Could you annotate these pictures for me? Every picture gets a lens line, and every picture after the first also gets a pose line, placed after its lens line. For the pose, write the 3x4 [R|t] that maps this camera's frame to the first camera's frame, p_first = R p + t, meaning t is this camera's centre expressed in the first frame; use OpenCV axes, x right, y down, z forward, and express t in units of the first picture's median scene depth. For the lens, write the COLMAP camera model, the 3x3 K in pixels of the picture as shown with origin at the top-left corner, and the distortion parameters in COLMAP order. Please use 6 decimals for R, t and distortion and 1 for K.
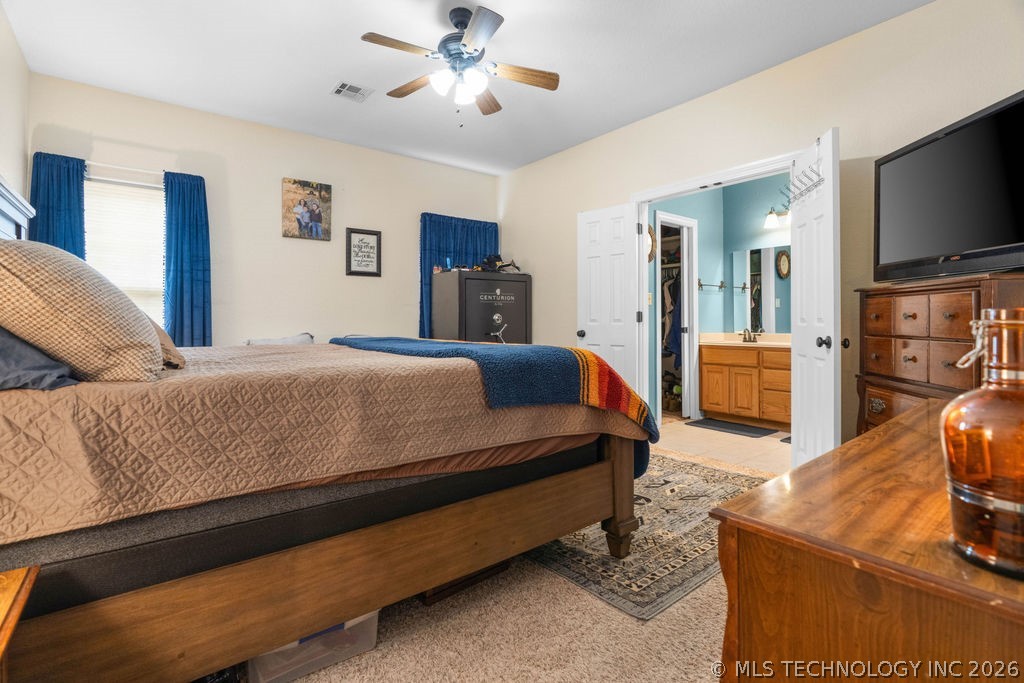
lens RADIAL K [[475.1, 0, 508.7], [0, 475.1, 315.8], [0, 0, 1]] dist [-0.004199, 0.000187]
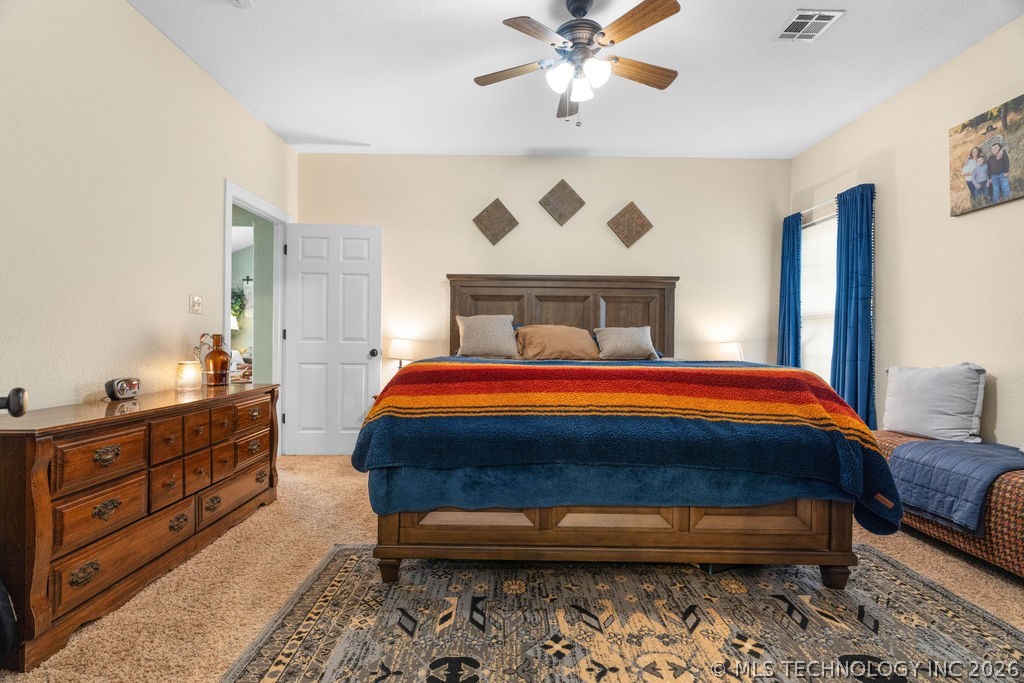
lens RADIAL K [[475.1, 0, 508.7], [0, 475.1, 315.8], [0, 0, 1]] dist [-0.004199, 0.000187]
pose [[-0.622188, -0.030977, -0.782255, 0.833793], [-0.003234, 0.999310, -0.037000, 0.001468], [0.782861, -0.020491, -0.621859, 1.751740]]
